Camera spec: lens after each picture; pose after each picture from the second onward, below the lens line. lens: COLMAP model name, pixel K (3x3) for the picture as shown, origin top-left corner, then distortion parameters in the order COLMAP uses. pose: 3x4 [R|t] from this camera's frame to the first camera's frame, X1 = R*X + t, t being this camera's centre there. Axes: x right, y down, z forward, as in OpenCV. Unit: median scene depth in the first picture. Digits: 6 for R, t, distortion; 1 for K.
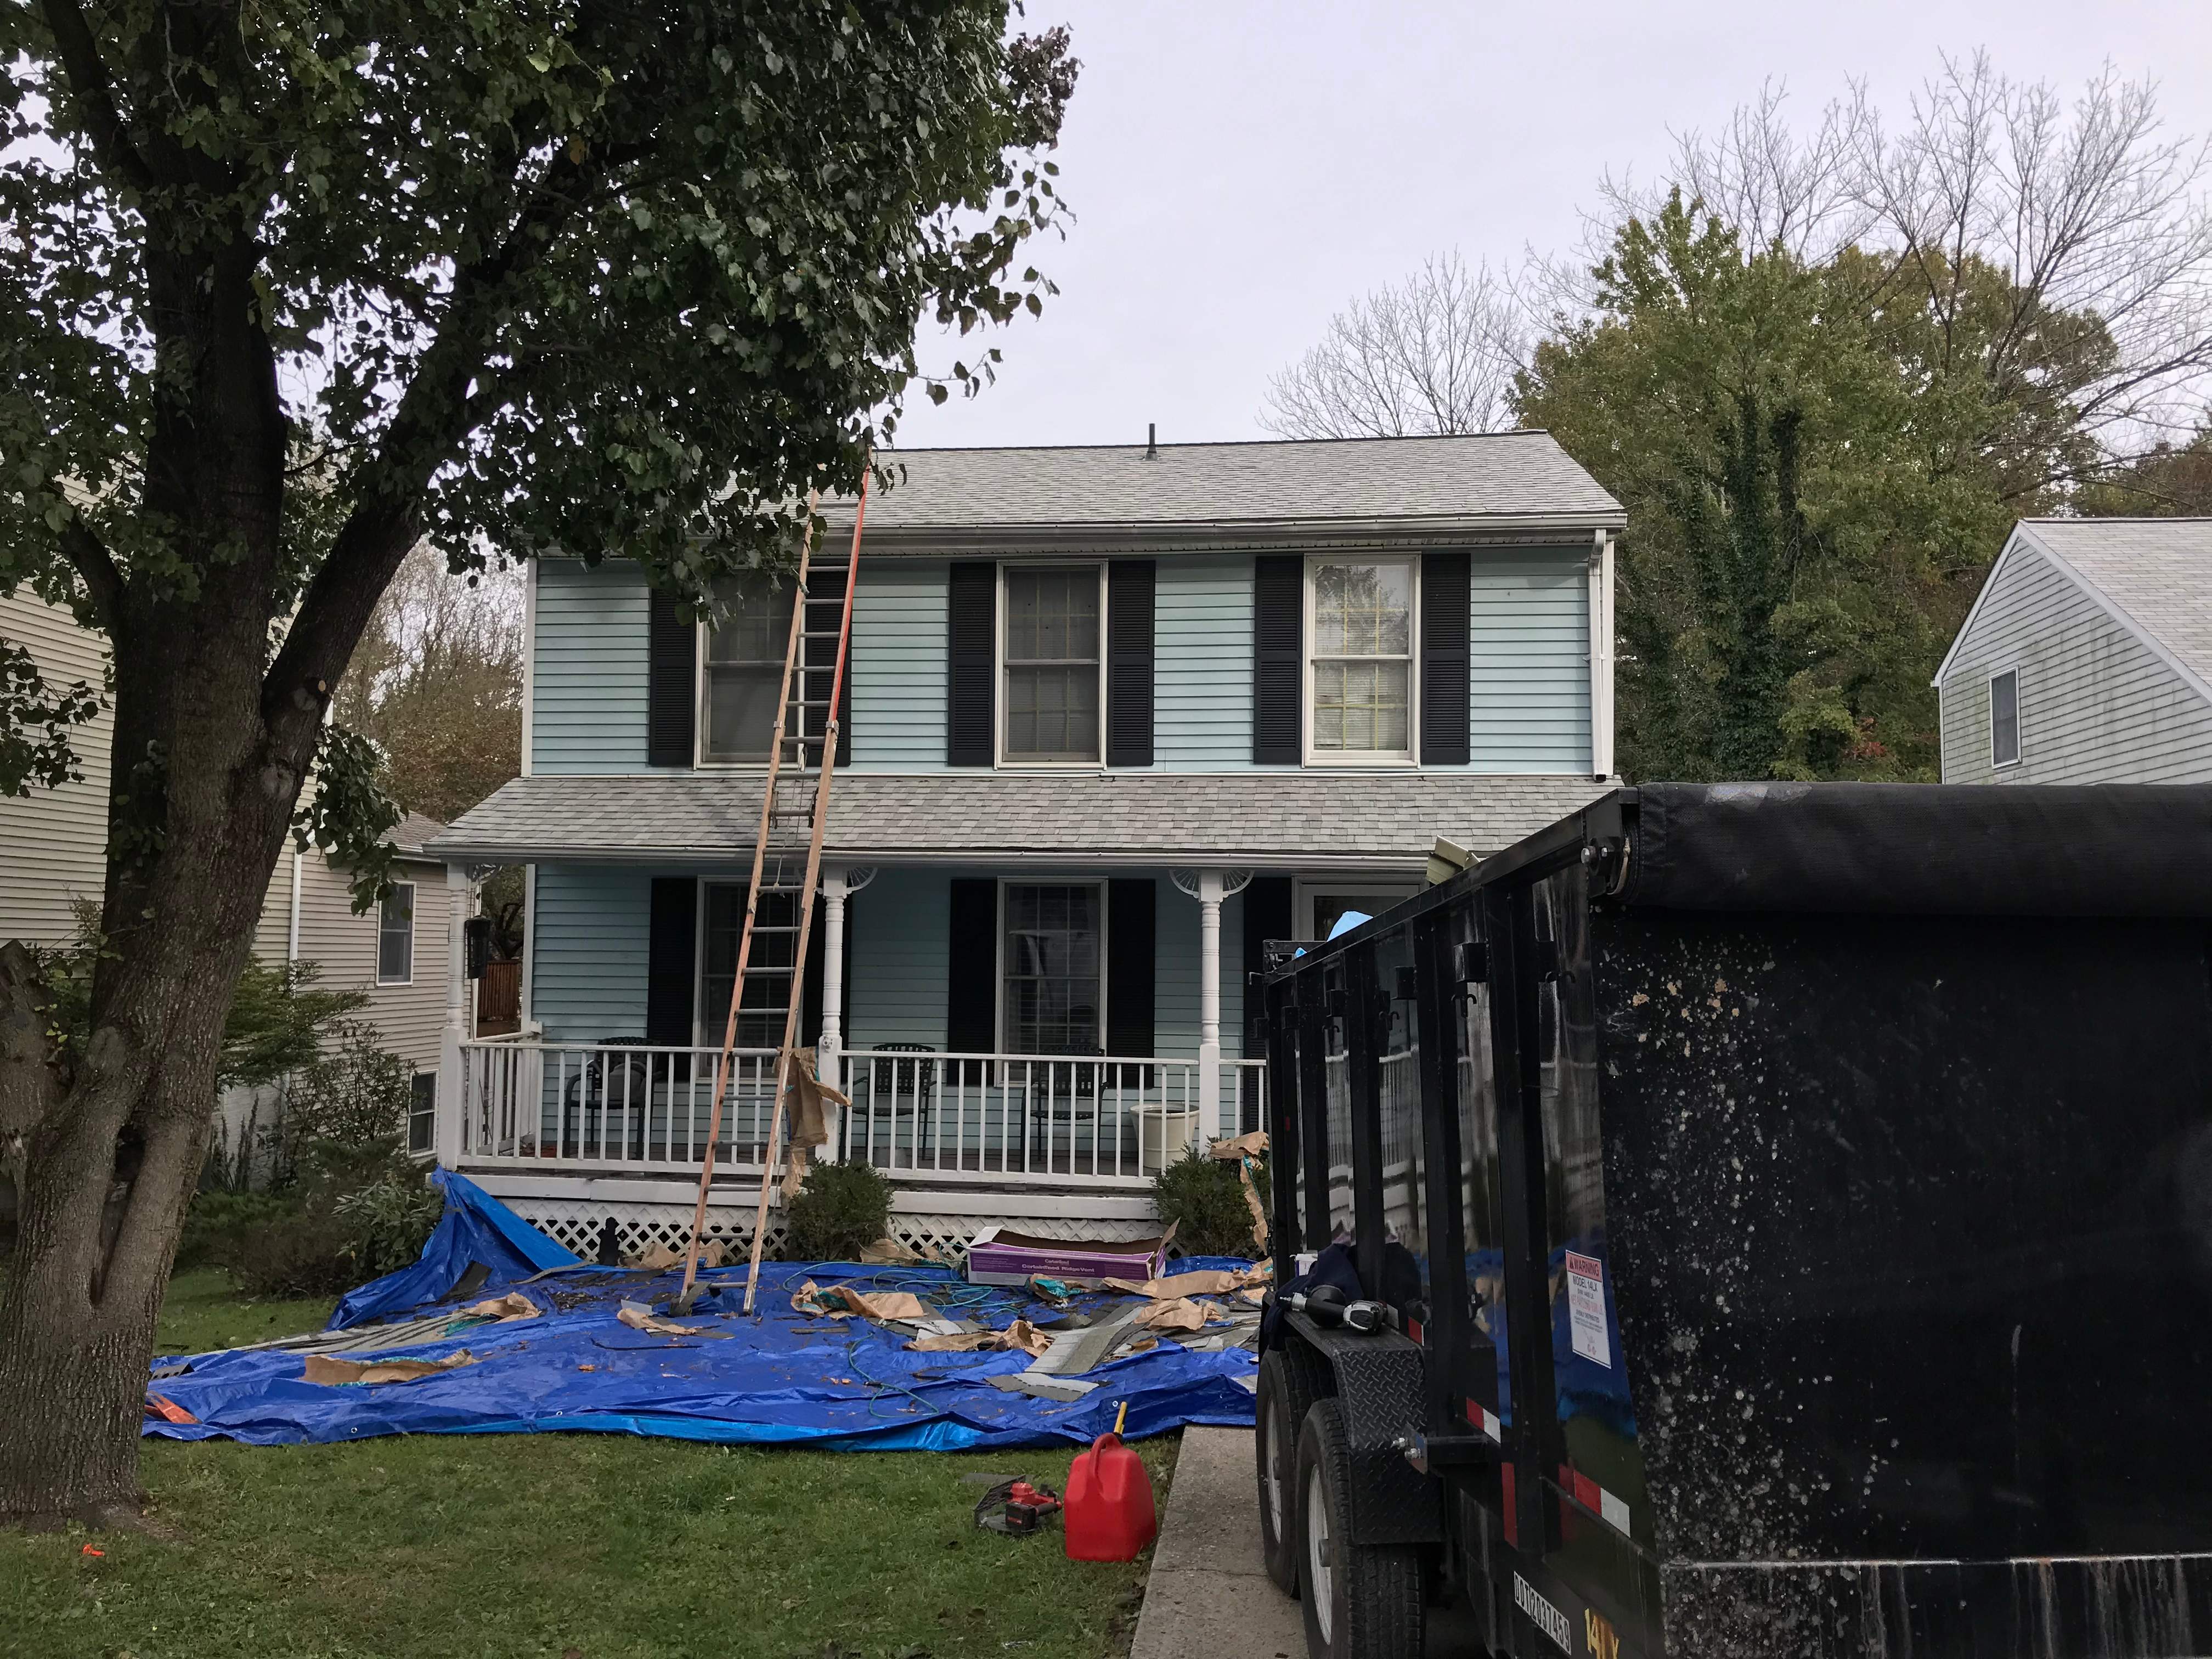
lens RADIAL K [[1774.3, 0, 1116.7], [0, 1774.3, 843.7], [0, 0, 1]] dist [0.085816, 0.000836]
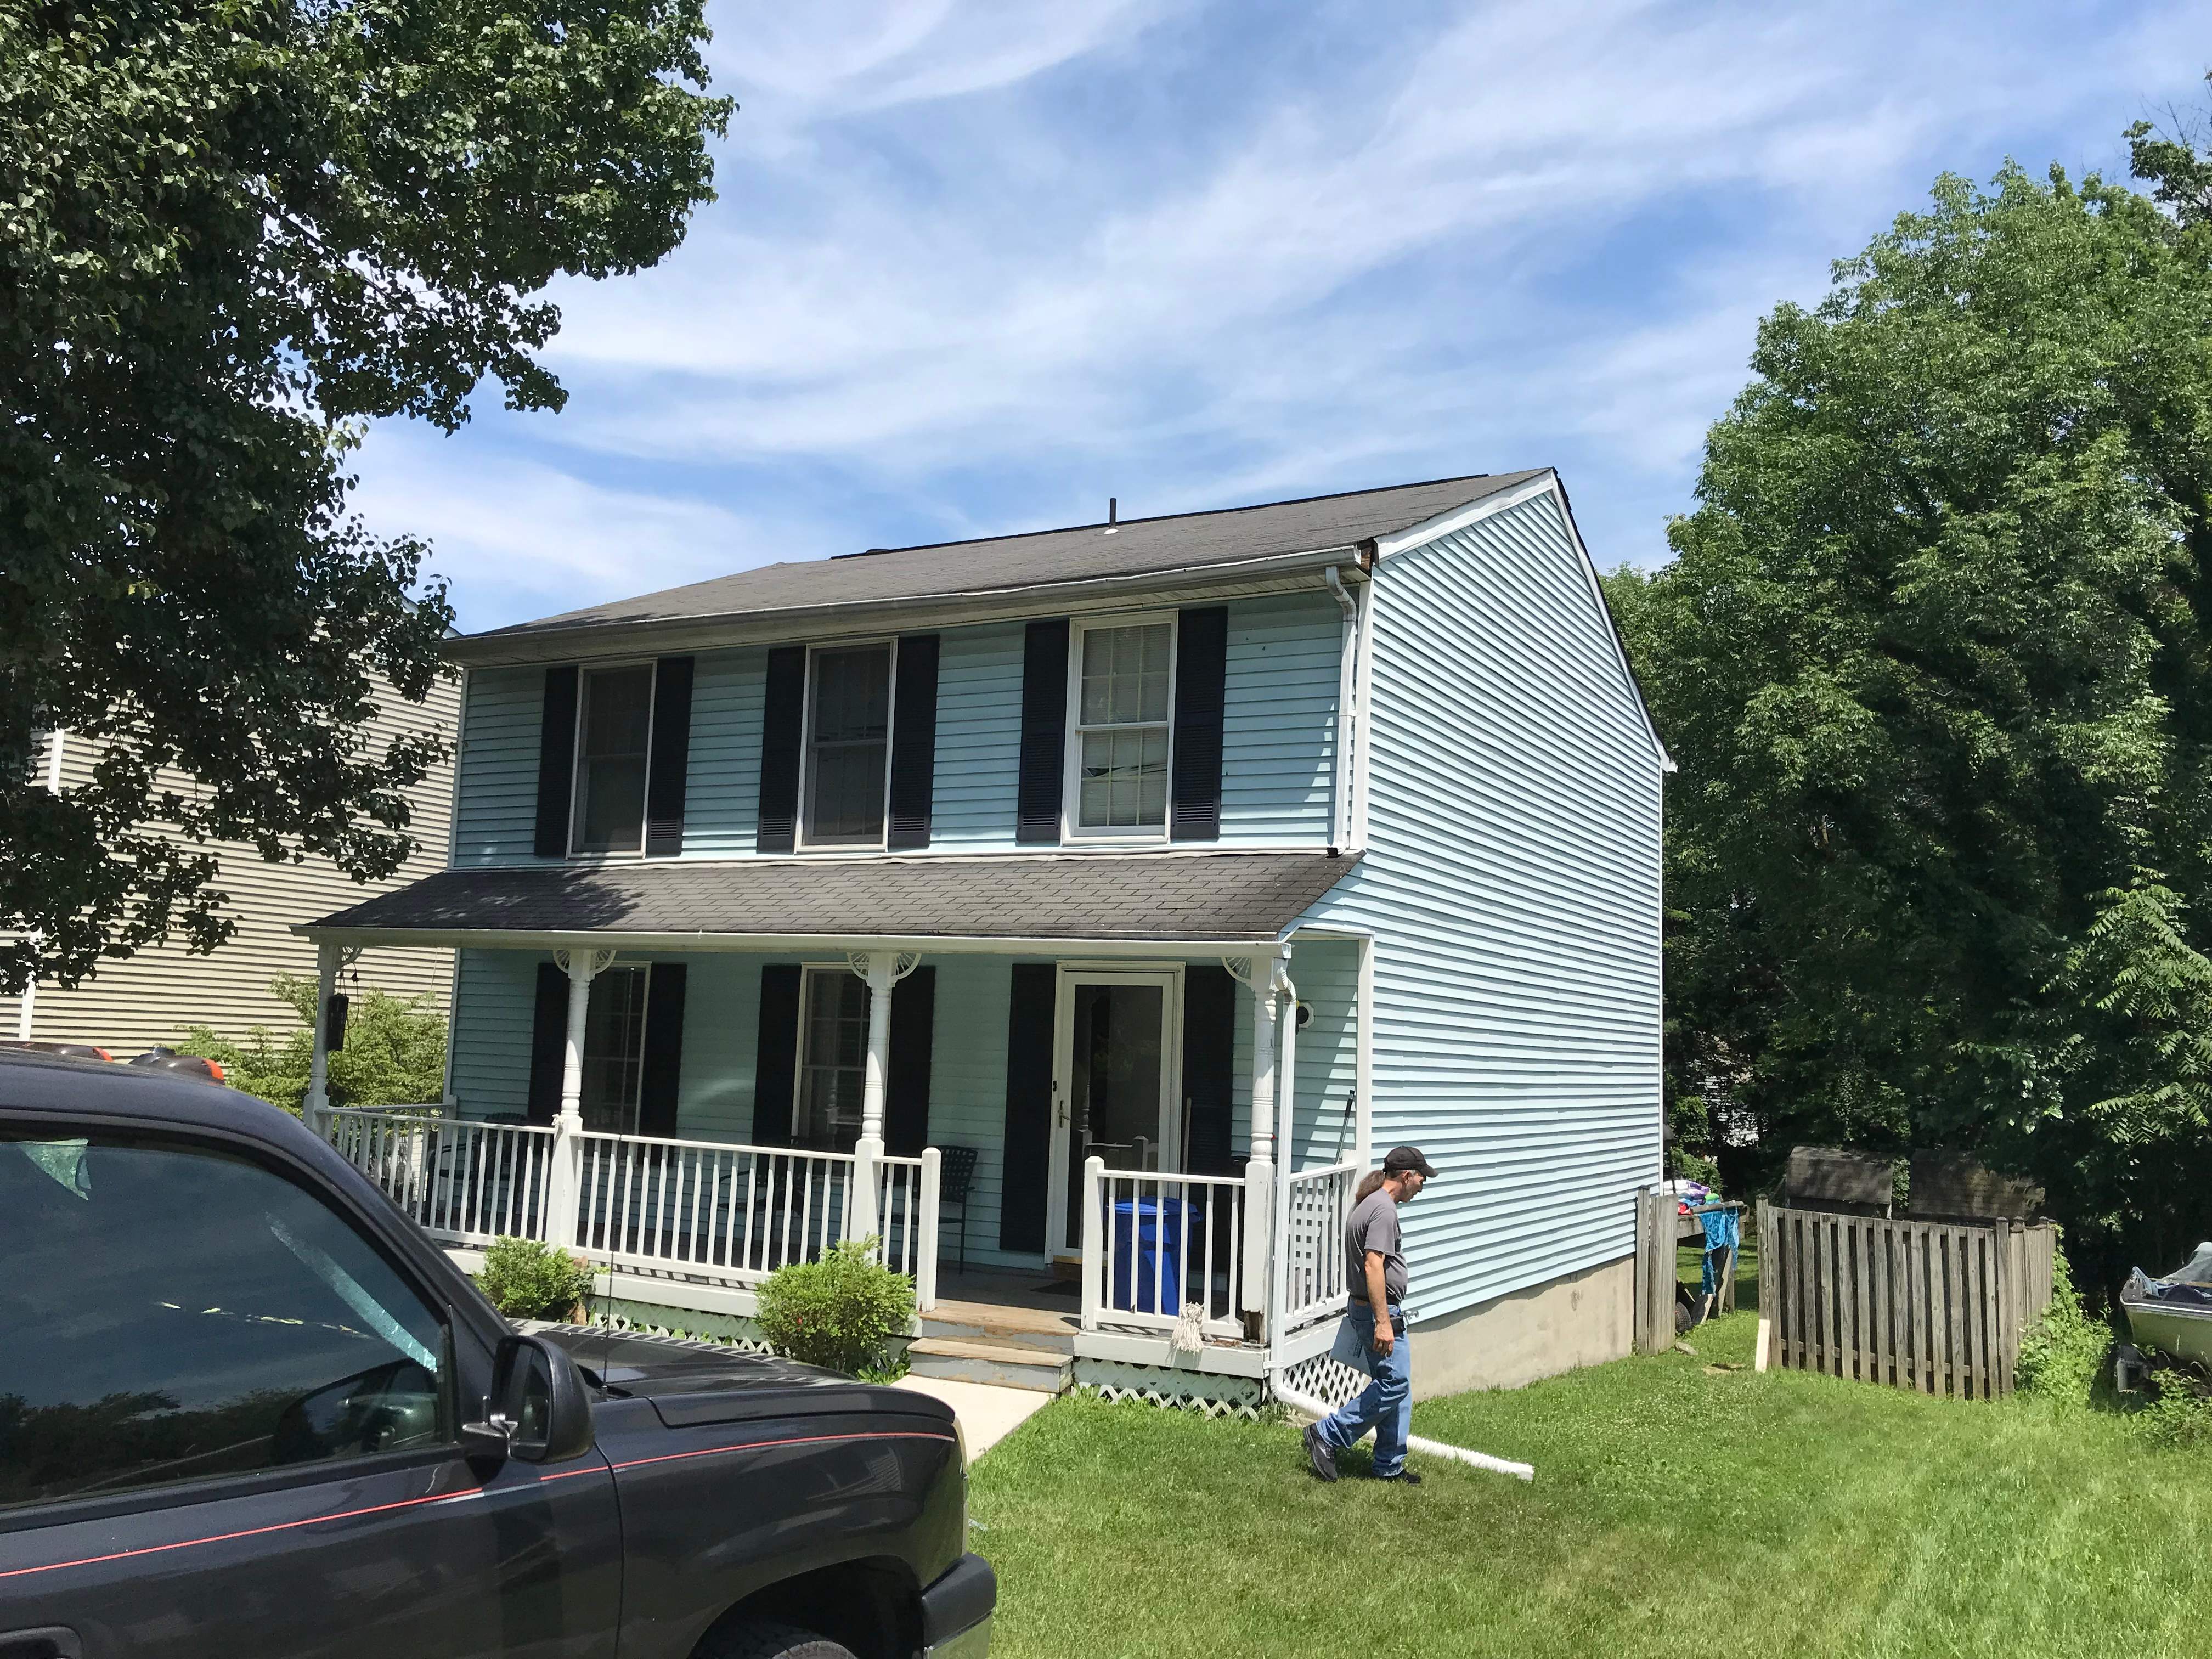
lens RADIAL K [[1774.3, 0, 1116.7], [0, 1774.3, 843.7], [0, 0, 1]] dist [0.085816, 0.000836]
pose [[0.915400, -0.016143, -0.402221, 0.498895], [-0.010199, 0.997945, -0.063262, 0.013512], [0.402416, 0.062012, 0.913354, 0.168144]]
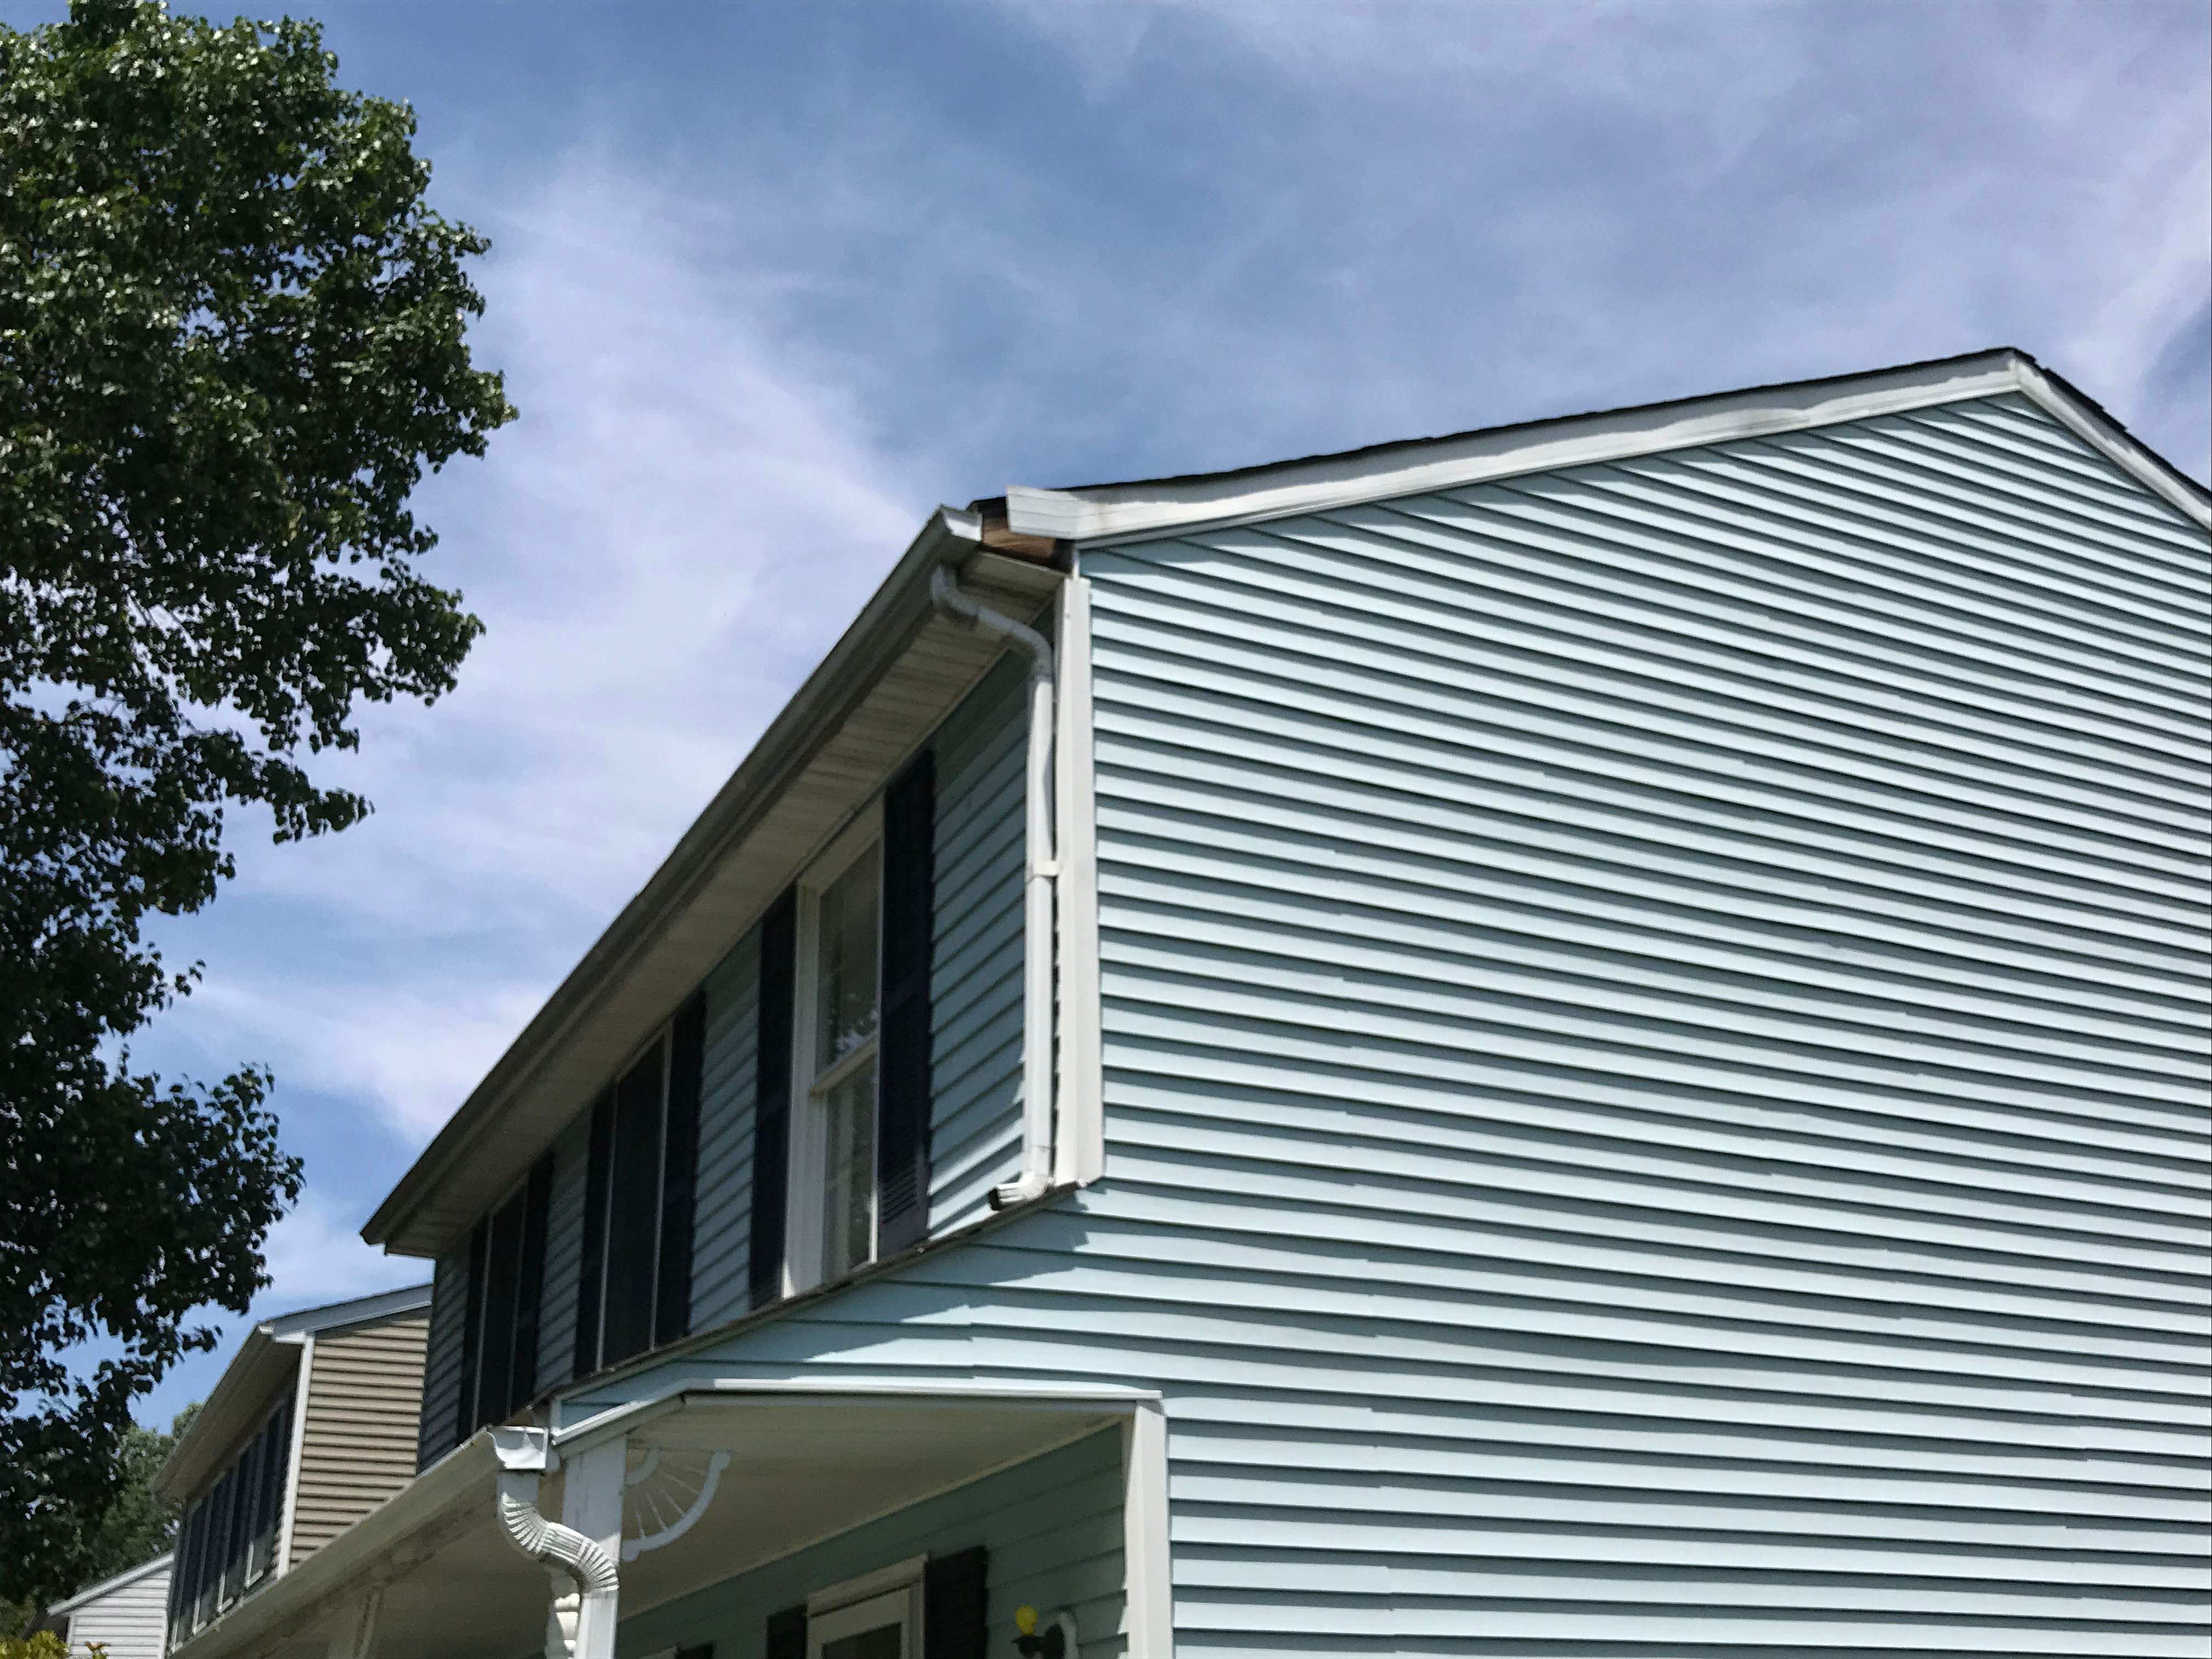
lens RADIAL K [[2305.0, 0, 1089.5], [0, 2305.0, 838.9], [0, 0, 1]] dist [0.197168, -0.800263]
pose [[0.521390, -0.361976, -0.772739, 0.631531], [0.071497, 0.920916, -0.383146, 0.070840], [0.850318, 0.144520, 0.506037, 0.774611]]
